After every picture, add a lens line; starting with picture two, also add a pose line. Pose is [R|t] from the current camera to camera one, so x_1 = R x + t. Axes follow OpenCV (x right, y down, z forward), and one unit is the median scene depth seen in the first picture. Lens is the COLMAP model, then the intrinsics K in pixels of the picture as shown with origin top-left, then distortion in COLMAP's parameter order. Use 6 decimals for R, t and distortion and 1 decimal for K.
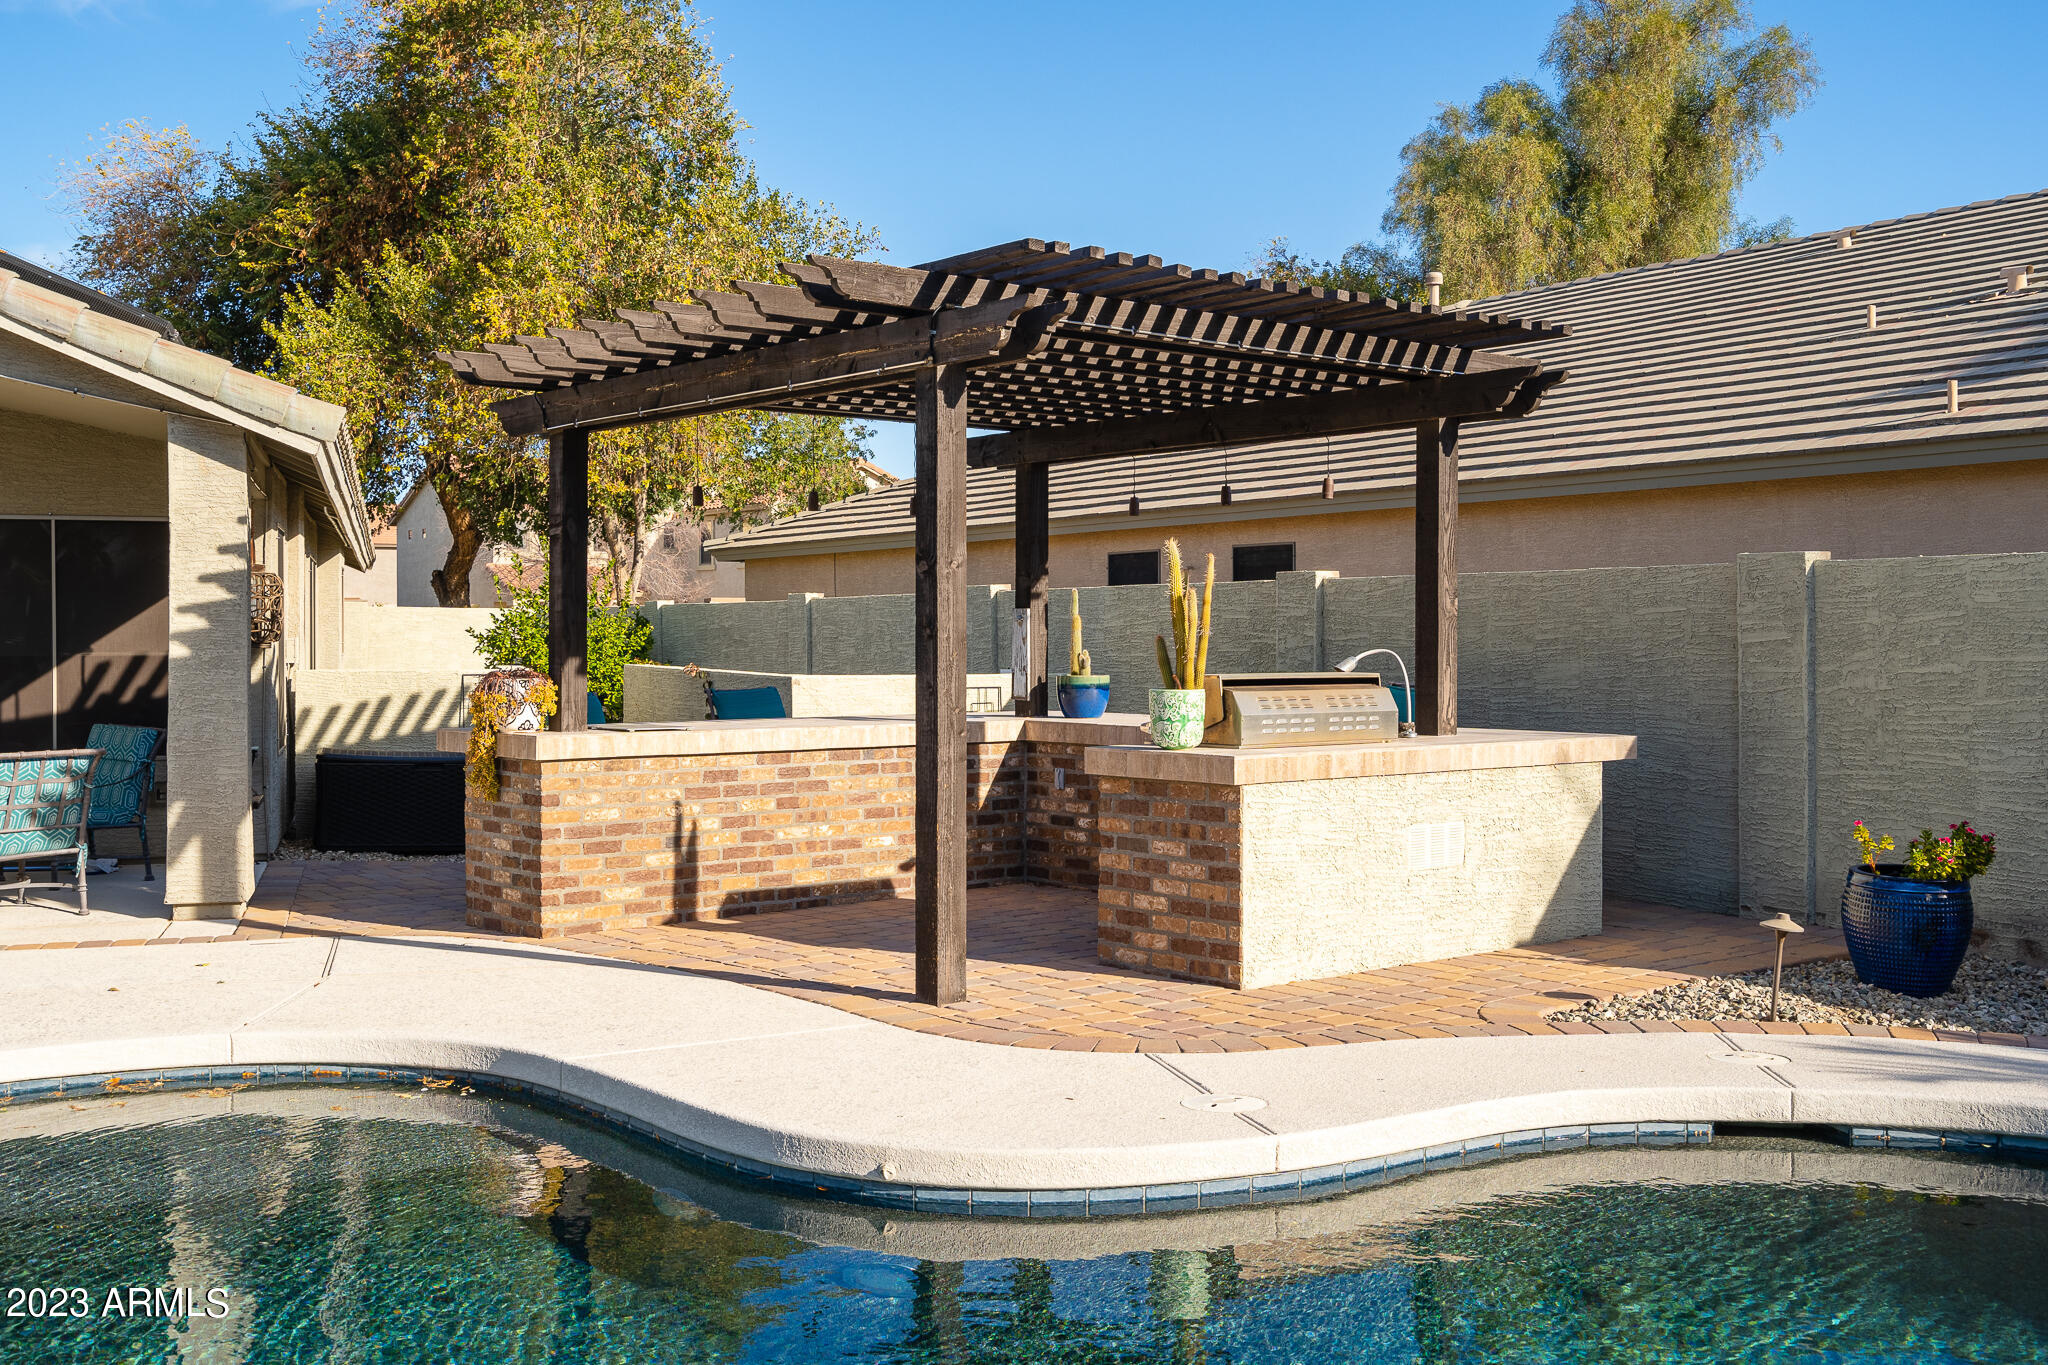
lens RADIAL K [[1986.7, 0, 1024.0], [0, 1986.7, 682.5], [0, 0, 1]] dist [0.002994, 0.001140]
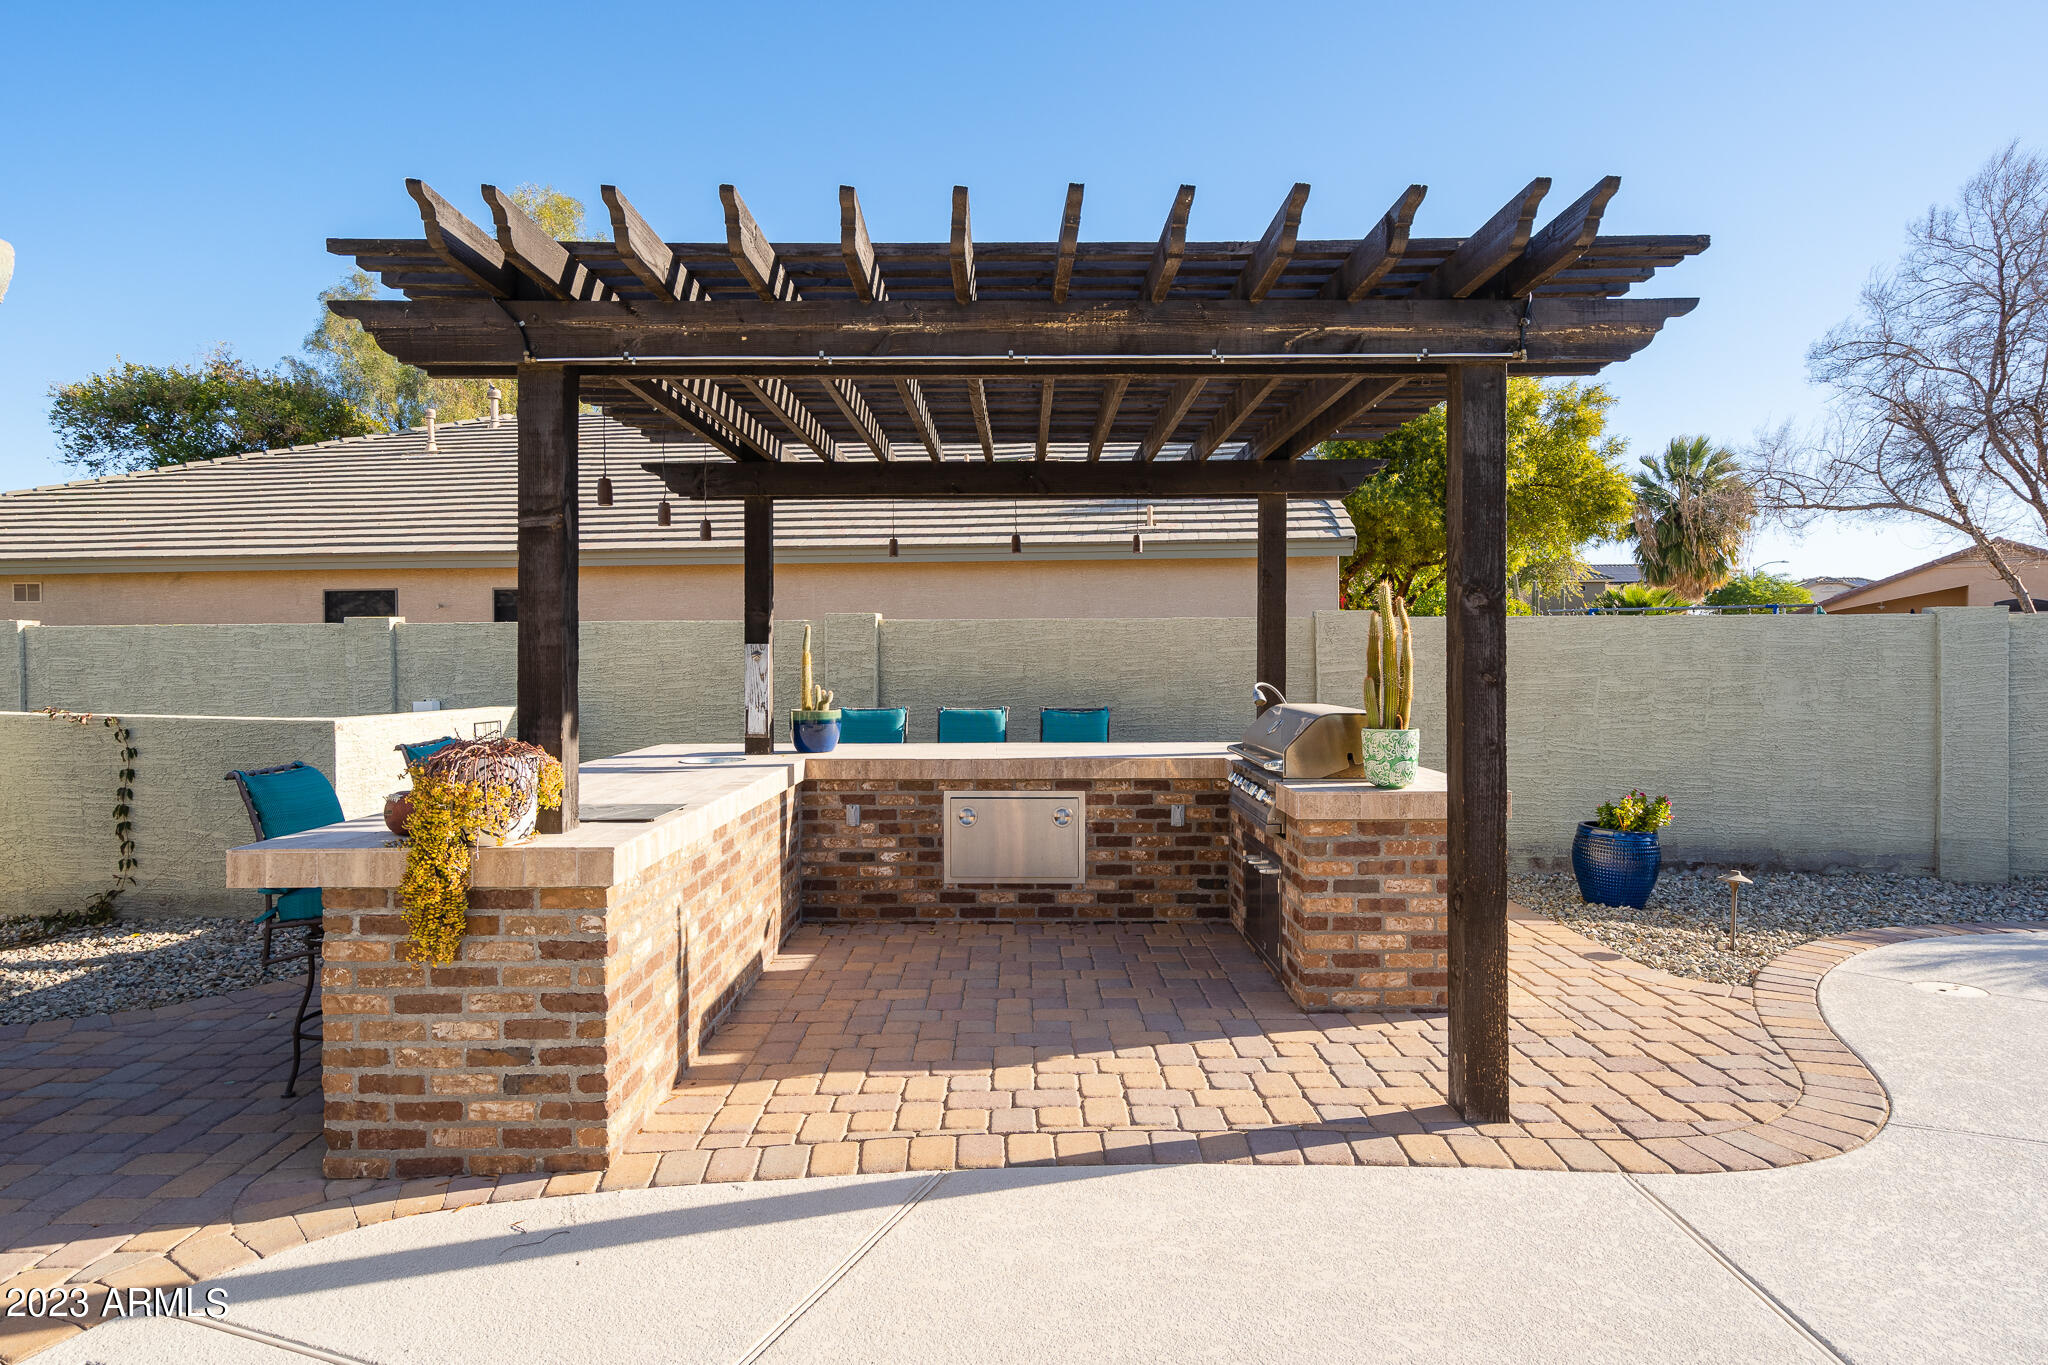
lens RADIAL K [[1148.3, 0, 1021.8], [0, 1148.3, 670.9], [0, 0, 1]] dist [0.004143, 0.000235]
pose [[0.648386, -0.010896, 0.761234, -0.370243], [0.019907, 0.999798, -0.002646, -0.021121], [-0.761051, 0.016870, 0.648472, 0.568265]]
